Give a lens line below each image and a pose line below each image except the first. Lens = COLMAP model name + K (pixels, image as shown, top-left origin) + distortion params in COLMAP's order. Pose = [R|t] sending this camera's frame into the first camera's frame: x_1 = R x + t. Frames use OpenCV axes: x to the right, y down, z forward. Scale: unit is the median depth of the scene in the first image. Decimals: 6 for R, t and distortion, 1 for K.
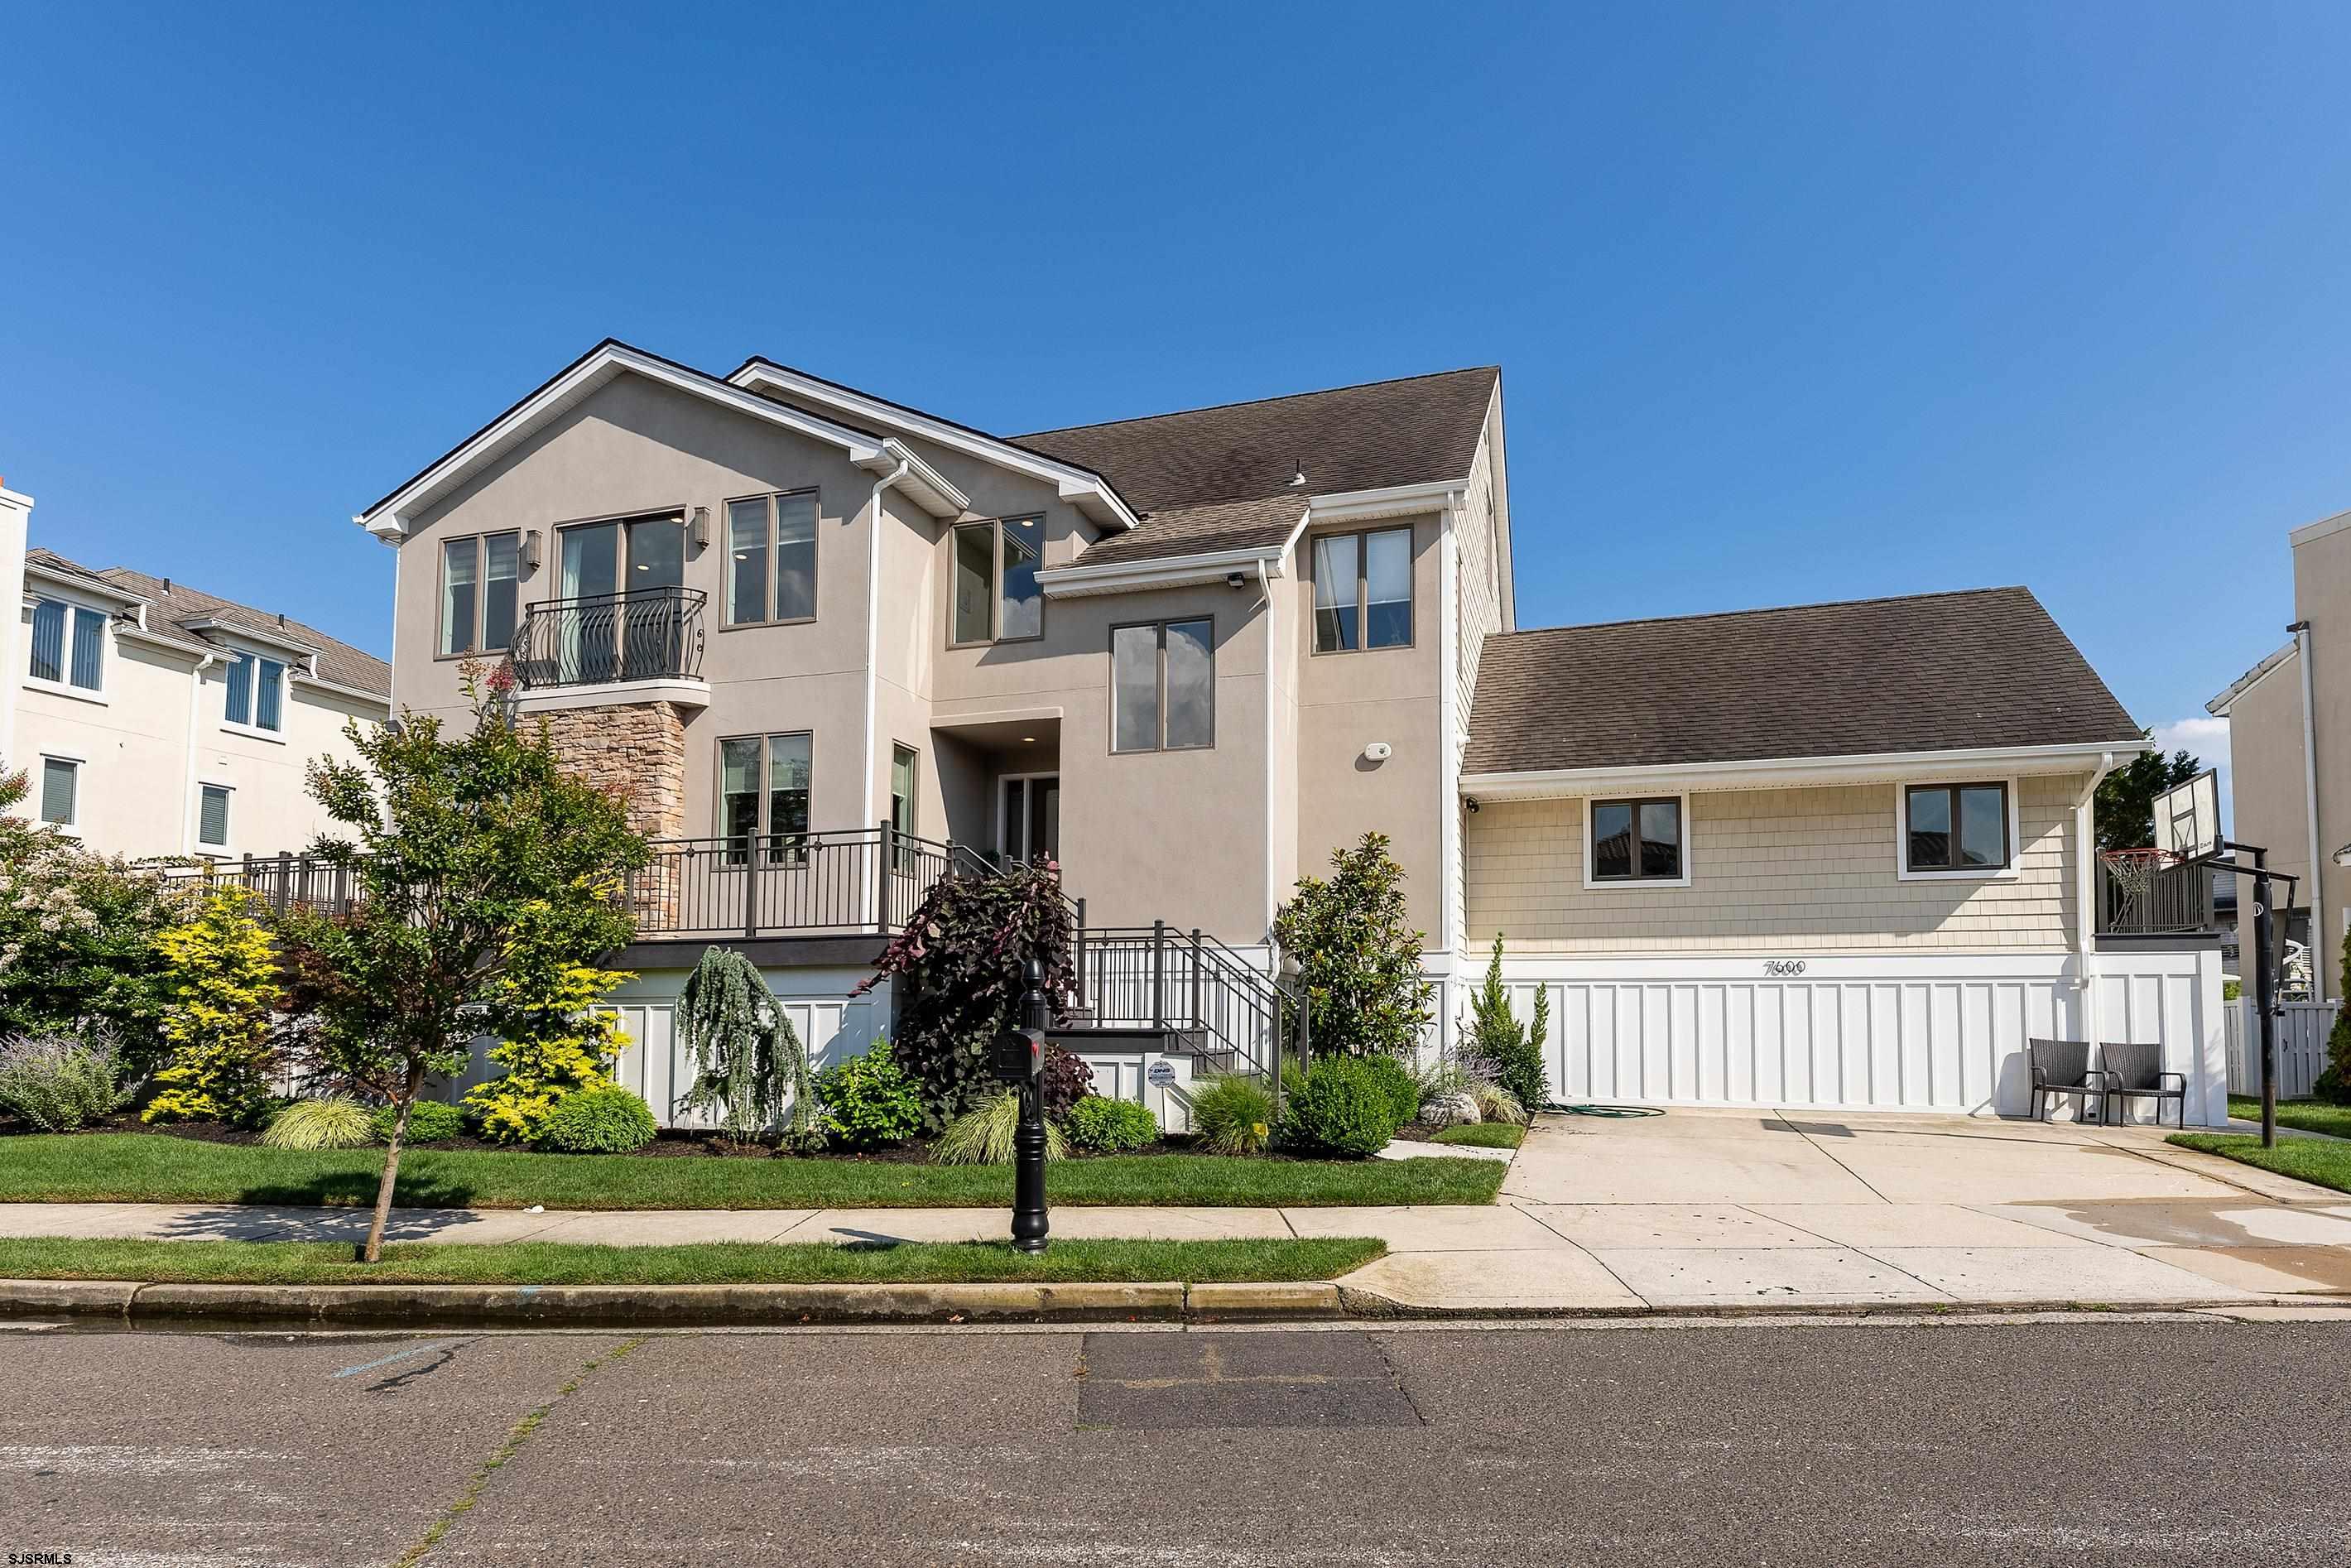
lens RADIAL K [[1113.6, 0, 1175.5], [0, 1113.6, 782.3], [0, 0, 1]] dist [-0.001300, 0.000079]
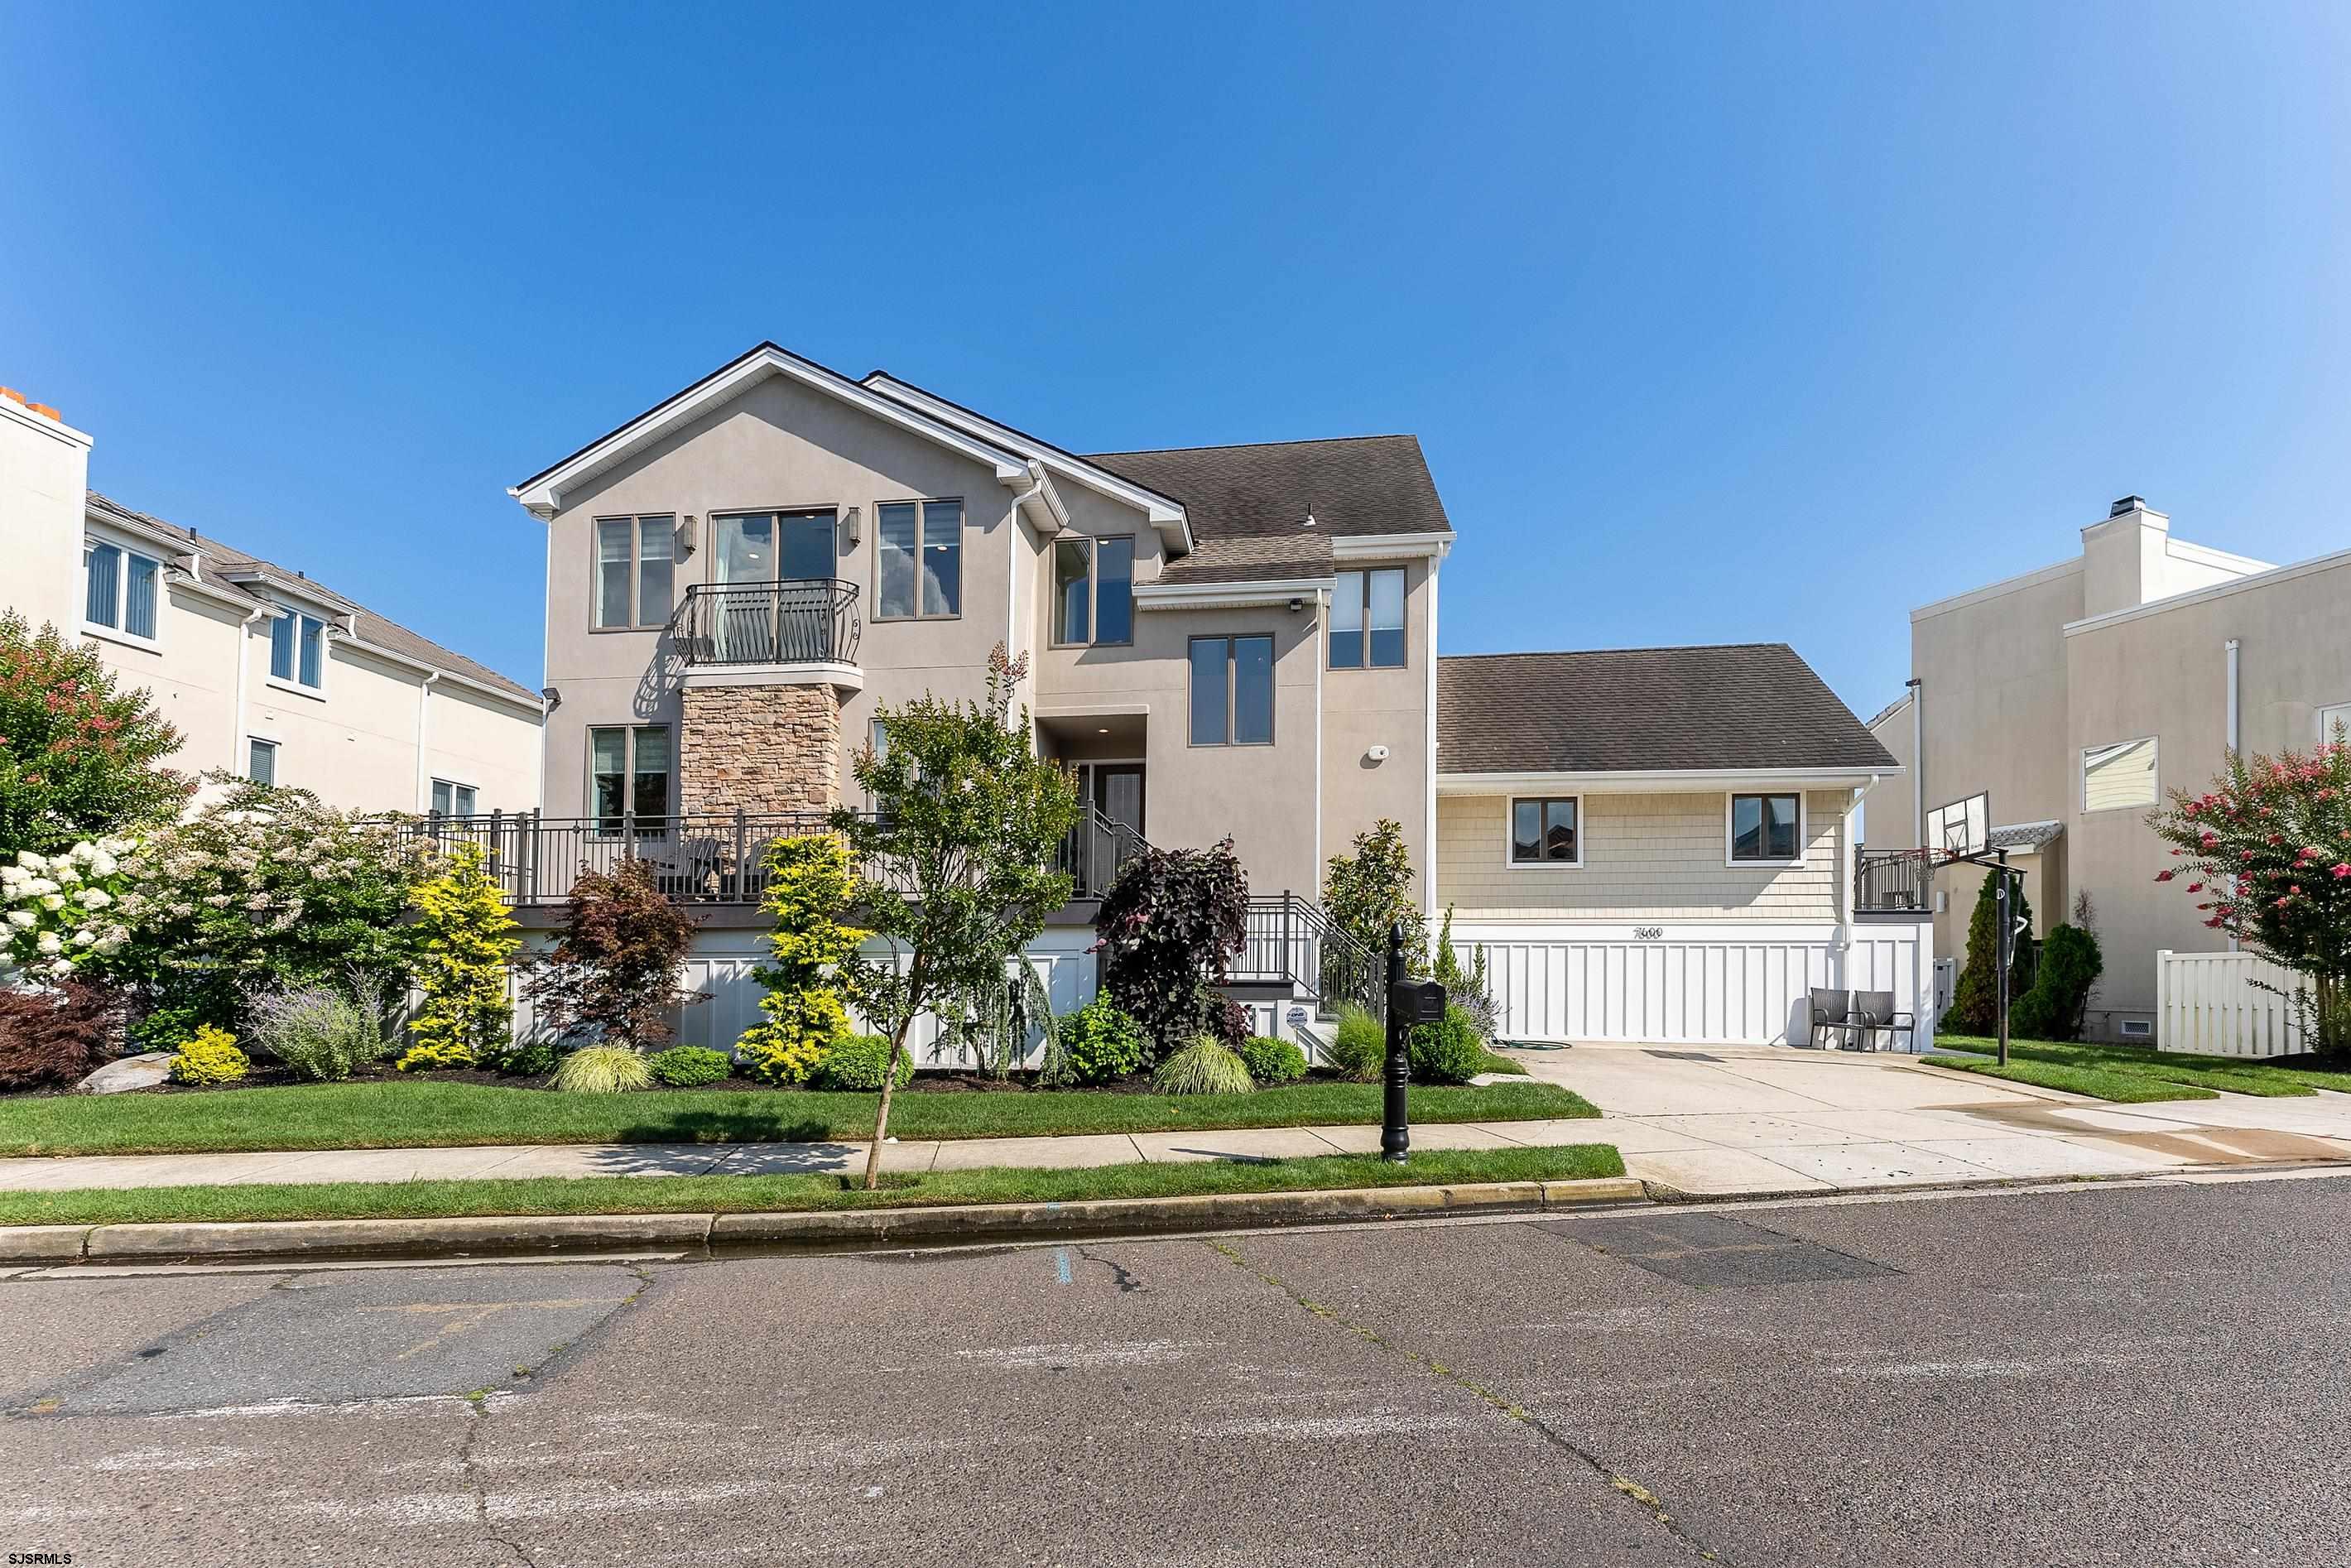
lens RADIAL K [[958.7, 0, 1176.1], [0, 958.7, 794.1], [0, 0, 1]] dist [0.002620, -0.000542]
pose [[0.985403, 0.032534, 0.167100, -0.263100], [-0.036897, 0.999053, 0.023071, 0.001789], [-0.166191, -0.028900, 0.985670, 0.007137]]
